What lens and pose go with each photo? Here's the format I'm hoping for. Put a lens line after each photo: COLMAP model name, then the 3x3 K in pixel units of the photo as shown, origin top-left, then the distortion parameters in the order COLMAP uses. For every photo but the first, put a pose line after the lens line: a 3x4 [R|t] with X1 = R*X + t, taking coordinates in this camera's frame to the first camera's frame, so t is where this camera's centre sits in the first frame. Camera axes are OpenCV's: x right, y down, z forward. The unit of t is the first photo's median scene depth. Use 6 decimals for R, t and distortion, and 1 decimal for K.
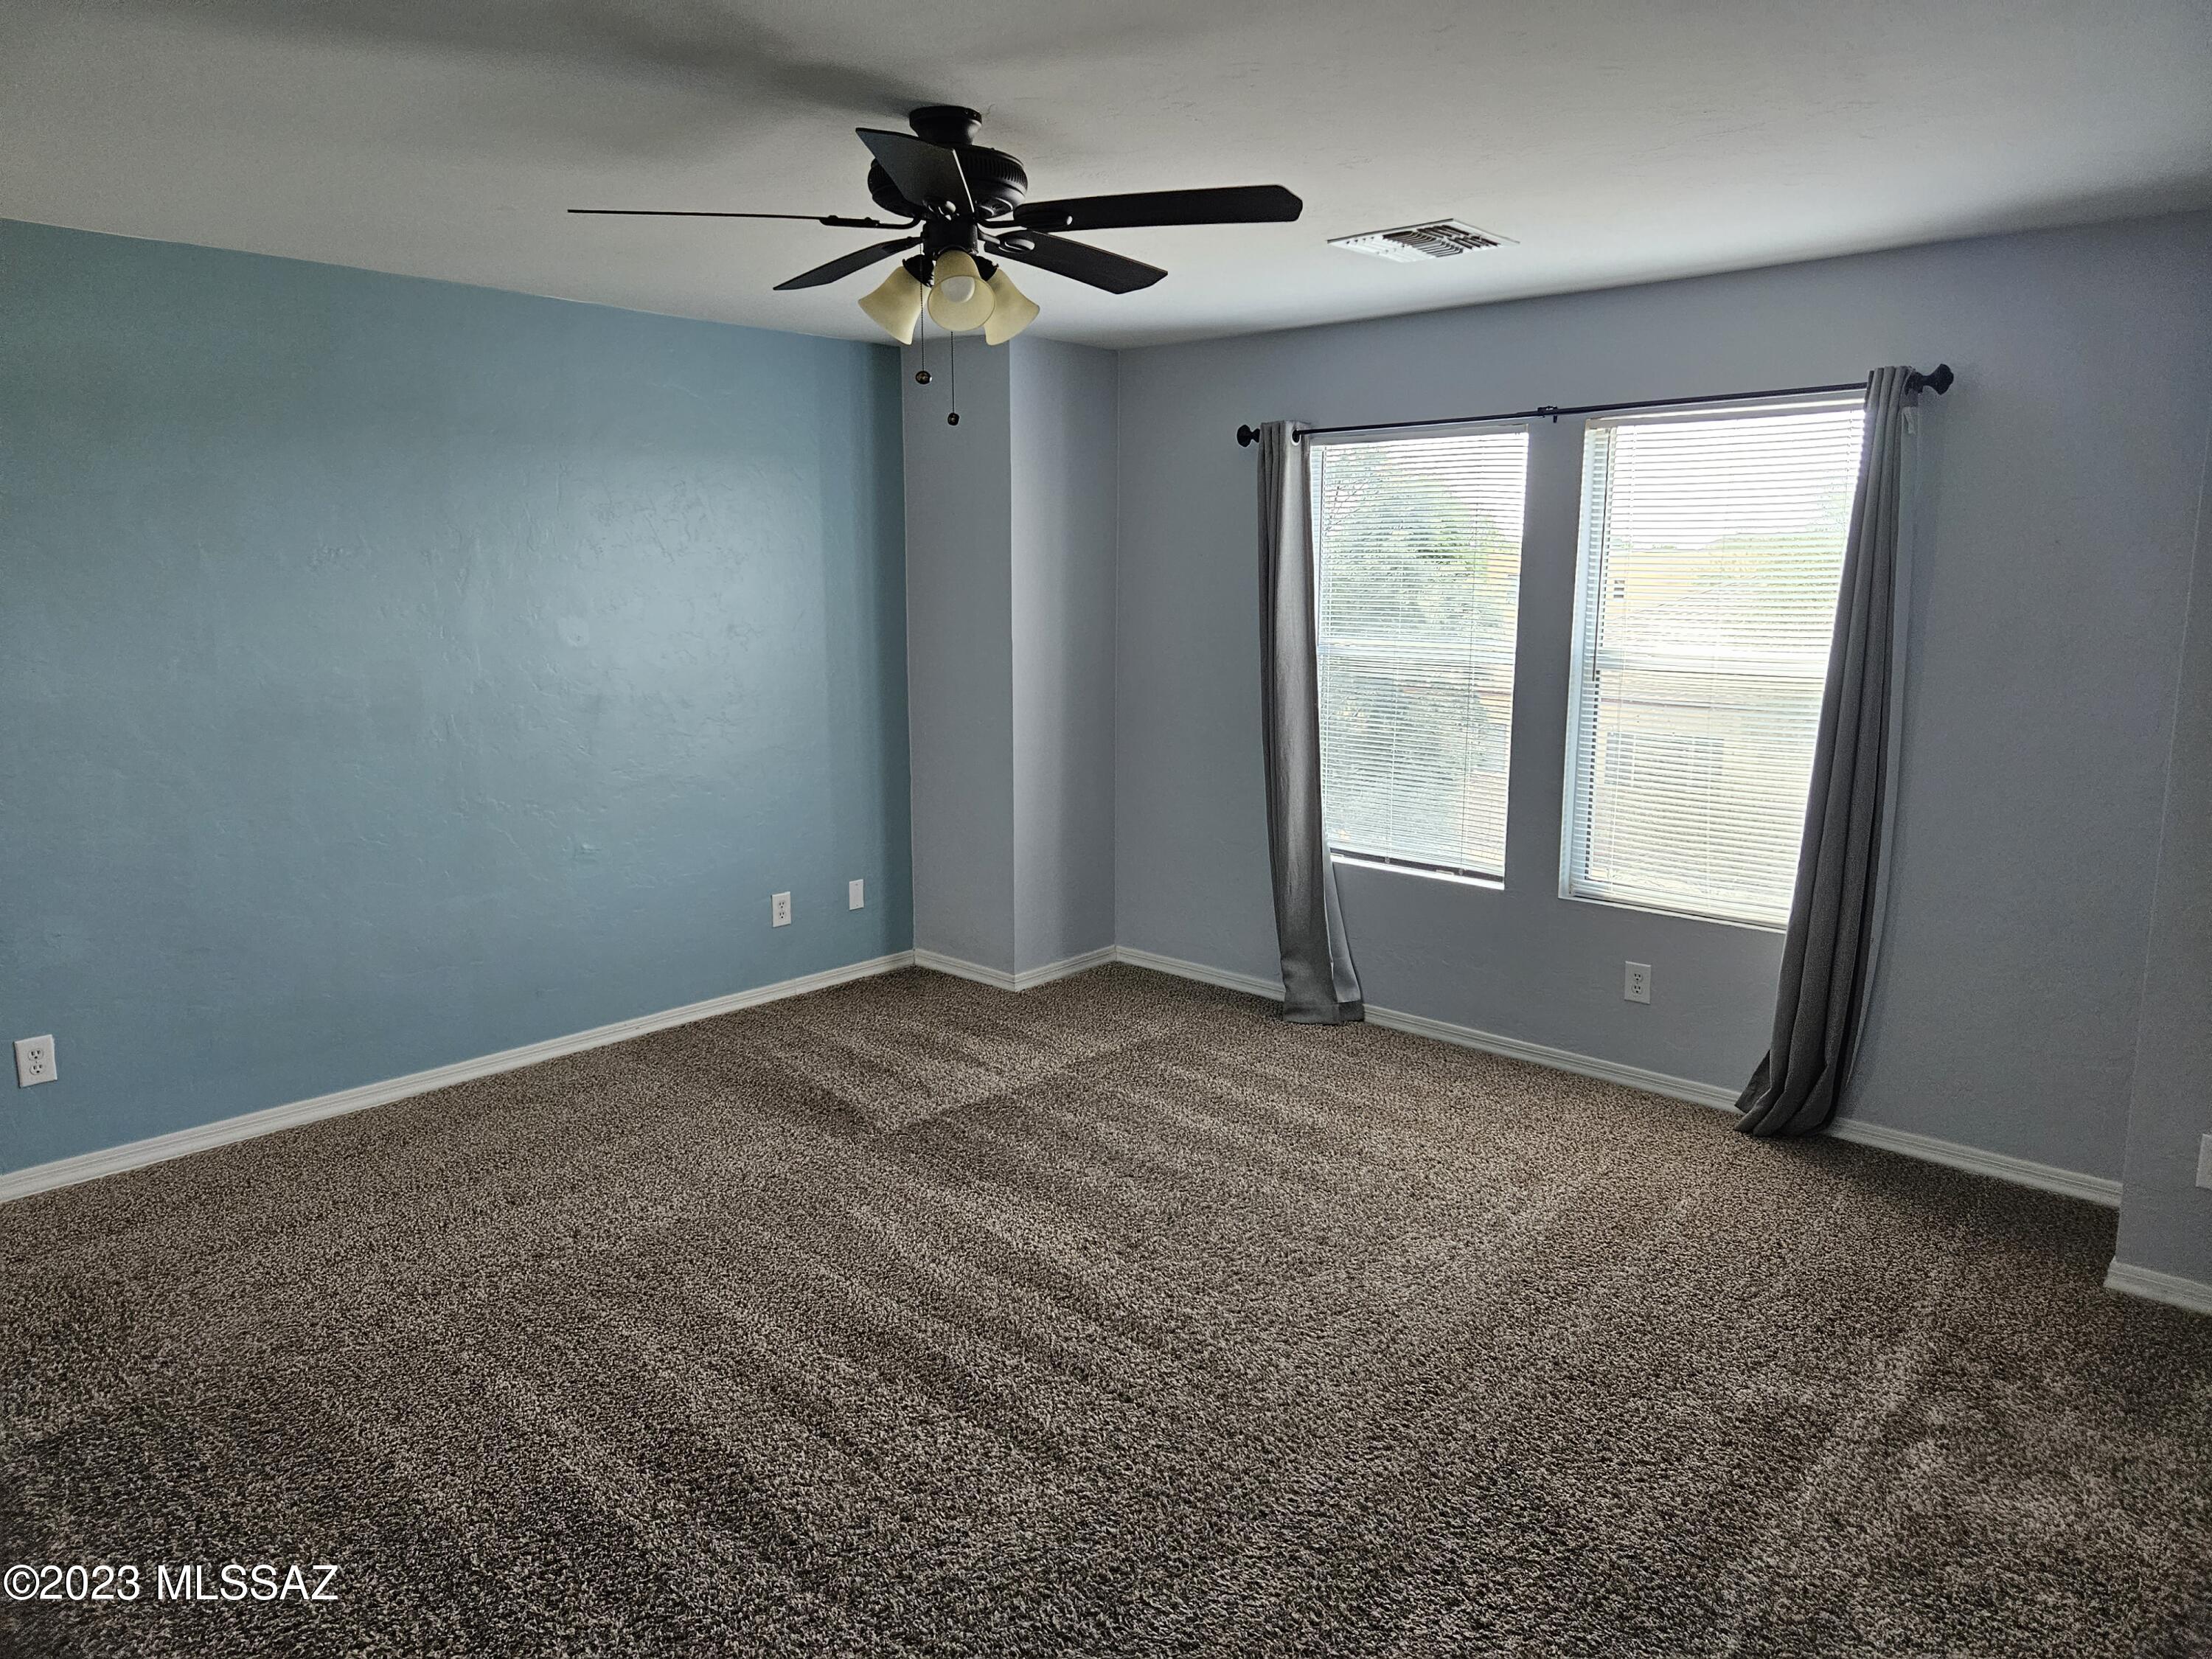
lens RADIAL K [[1497.8, 0, 1108.6], [0, 1497.8, 815.0], [0, 0, 1]] dist [0.050359, -0.027919]
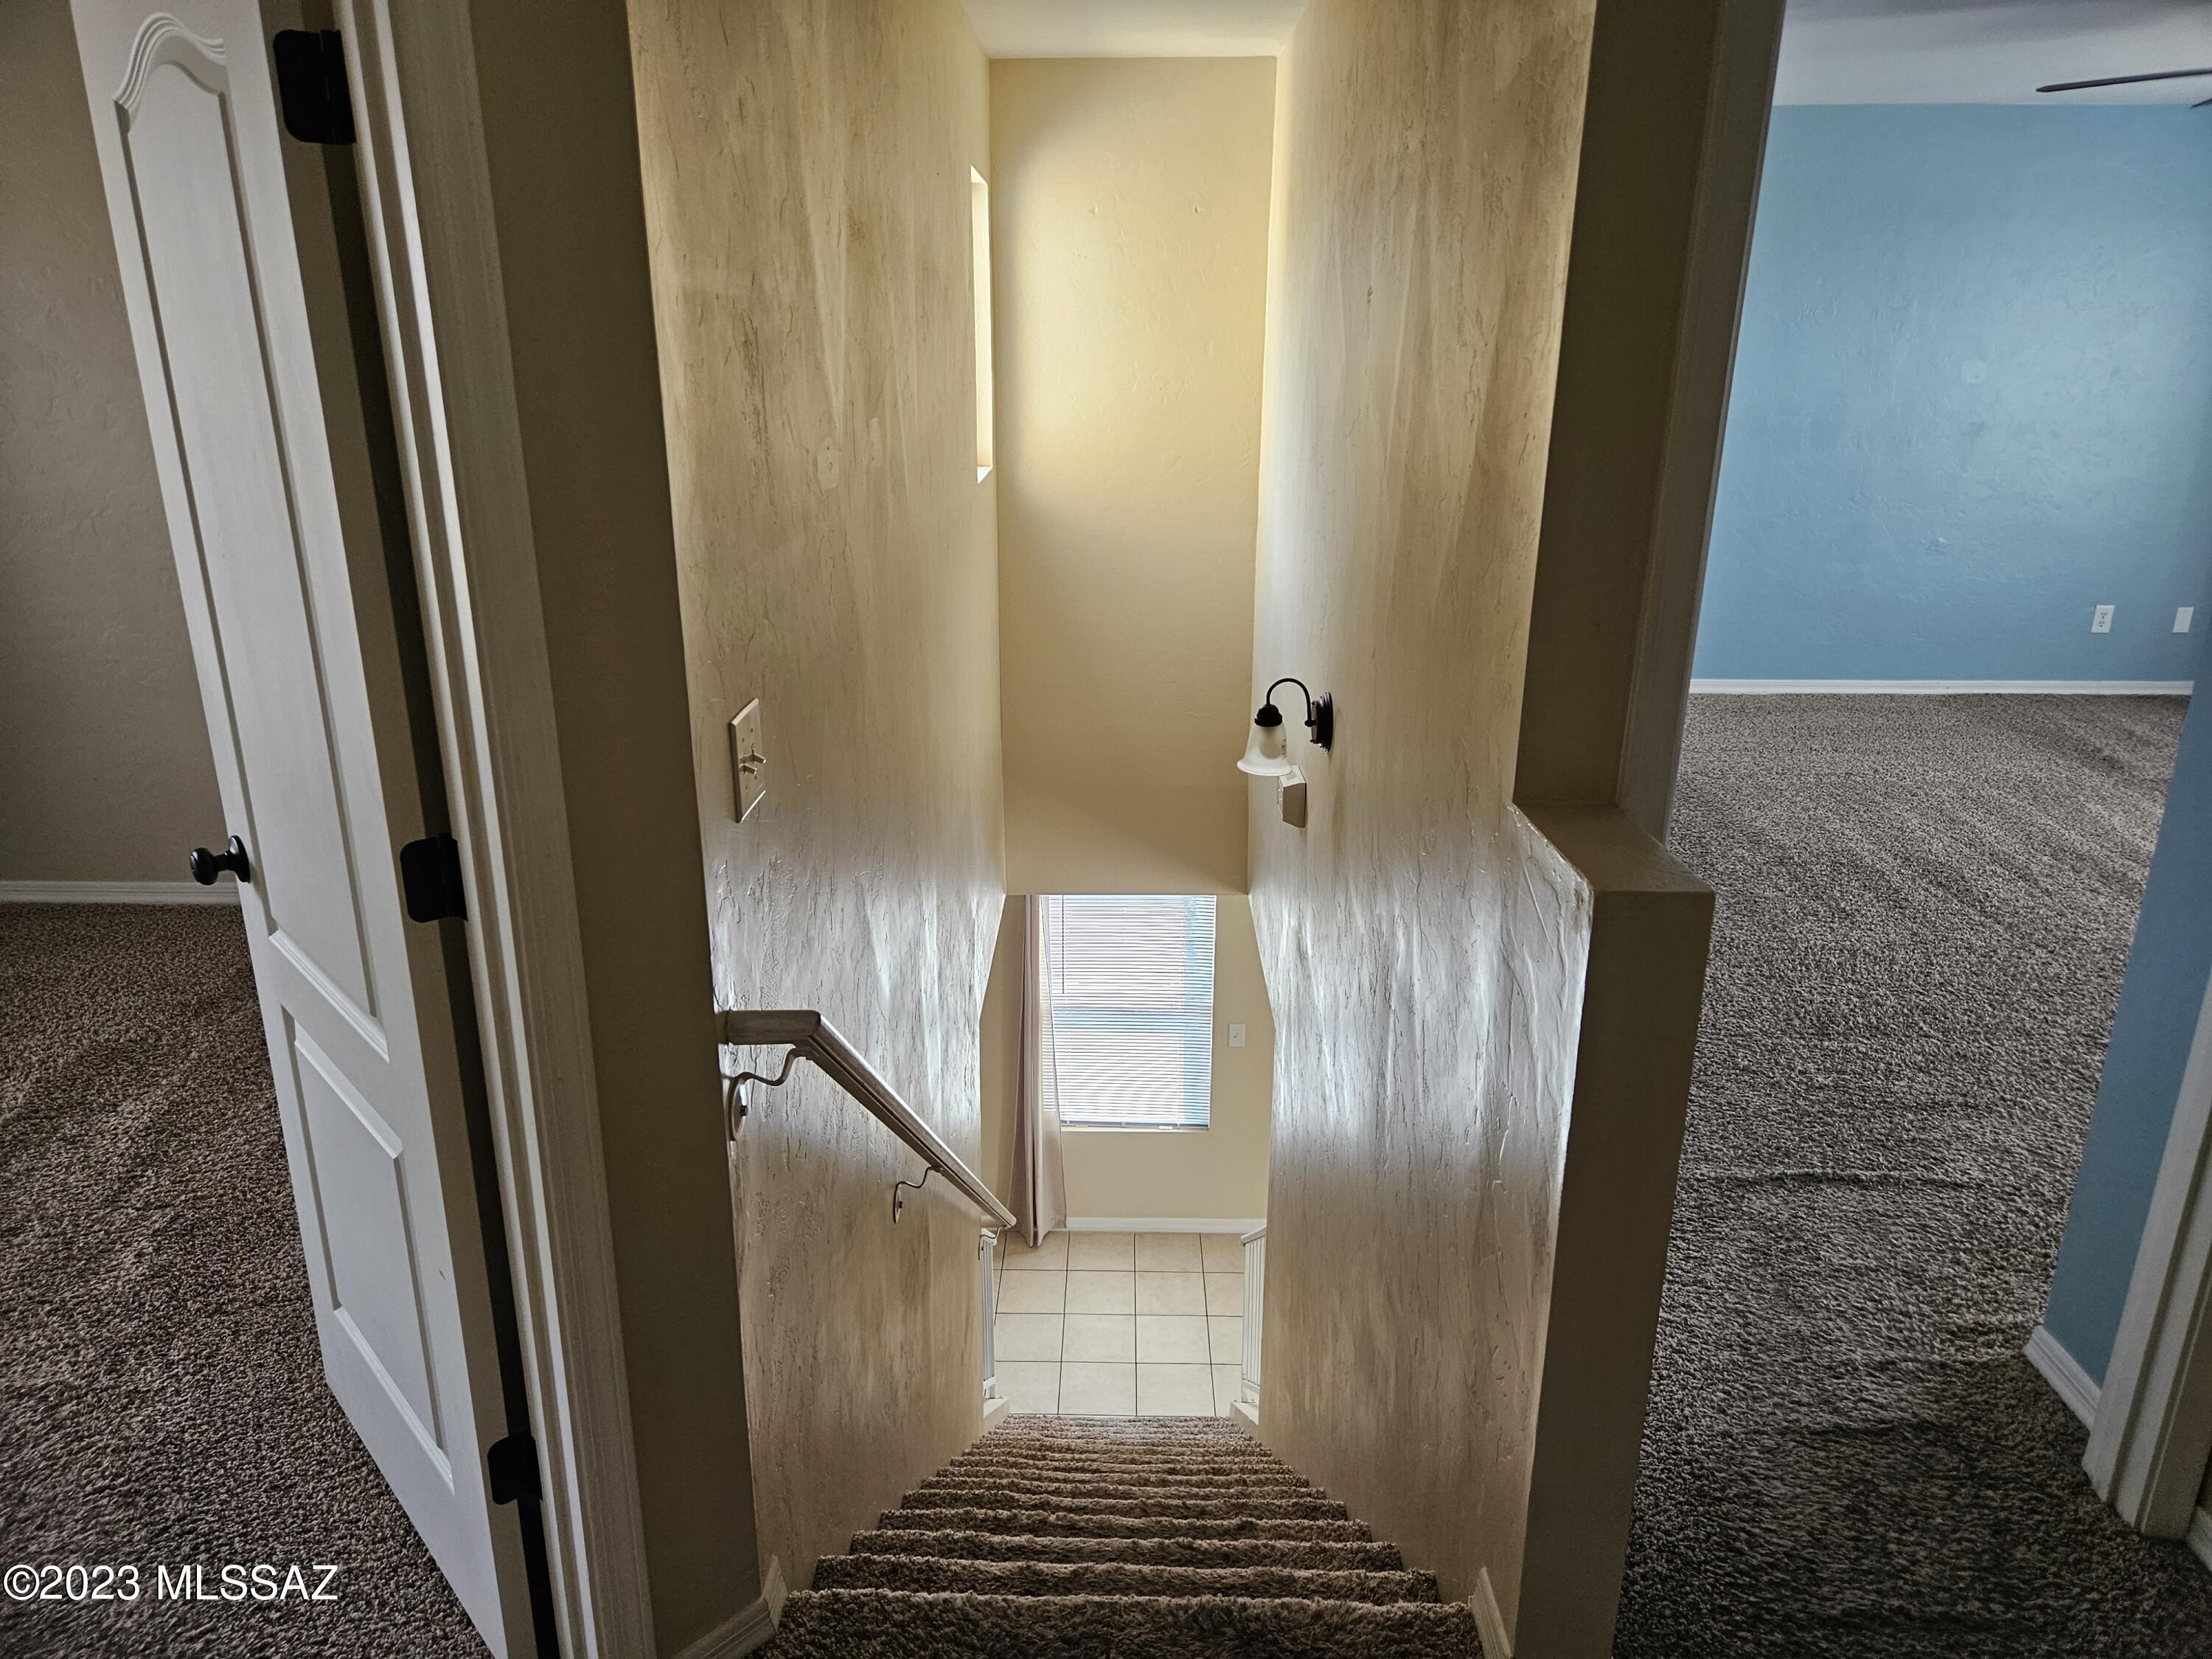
lens RADIAL K [[1497.8, 0, 1085.6], [0, 1497.8, 832.2], [0, 0, 1]] dist [0.050359, -0.027919]
pose [[0.659070, 0.235746, -0.714178, 0.163351], [-0.126316, 0.970810, 0.203891, 0.087141], [0.741398, -0.044166, 0.669610, -0.441715]]
